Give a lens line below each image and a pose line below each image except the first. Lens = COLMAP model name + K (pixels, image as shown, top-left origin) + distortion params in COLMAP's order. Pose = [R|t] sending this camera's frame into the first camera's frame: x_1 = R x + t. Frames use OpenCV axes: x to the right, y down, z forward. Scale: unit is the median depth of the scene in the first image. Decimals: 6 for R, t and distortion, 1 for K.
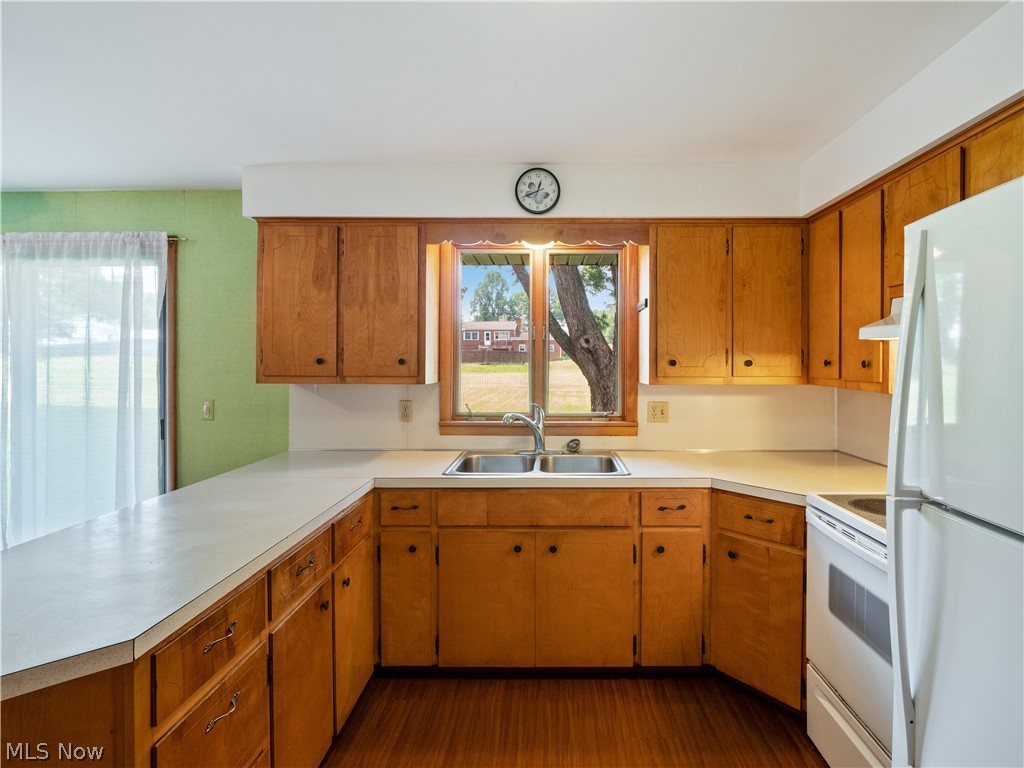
lens RADIAL K [[508.1, 0, 538.8], [0, 508.1, 362.7], [0, 0, 1]] dist [-0.015034, -0.000720]
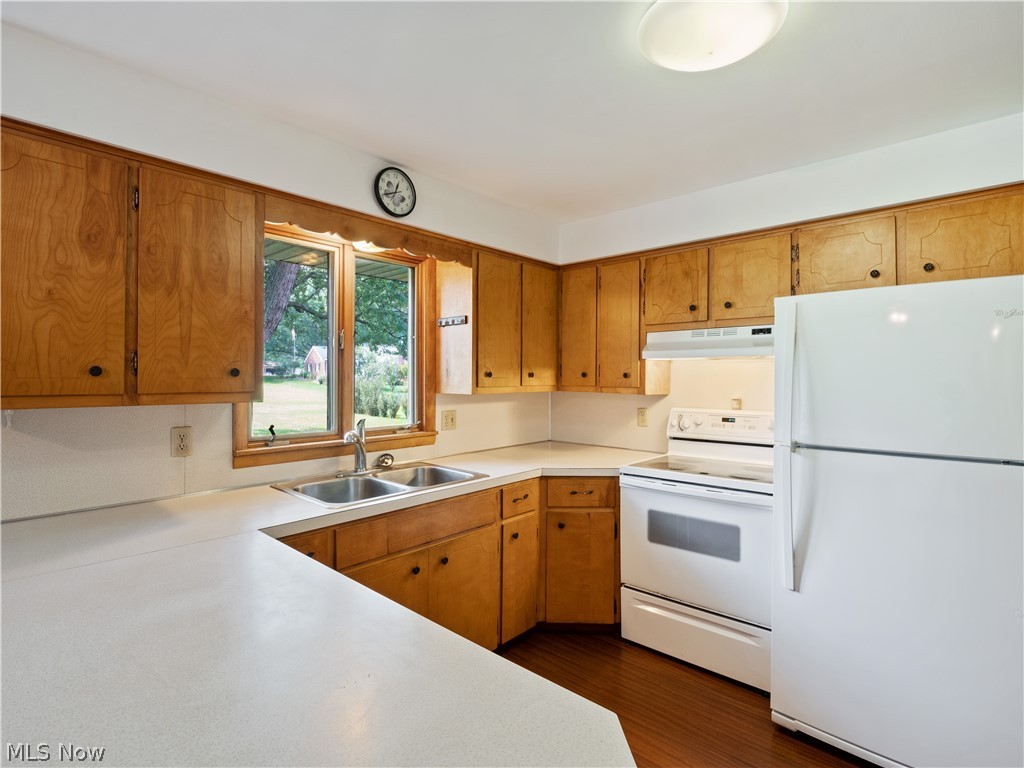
lens RADIAL K [[508.1, 0, 501.2], [0, 508.1, 375.1], [0, 0, 1]] dist [-0.015034, -0.000720]
pose [[0.675661, 0.000538, 0.737212, -0.552672], [0.001795, 0.999996, -0.002375, 0.004415], [-0.737211, 0.002928, 0.675657, 0.212051]]
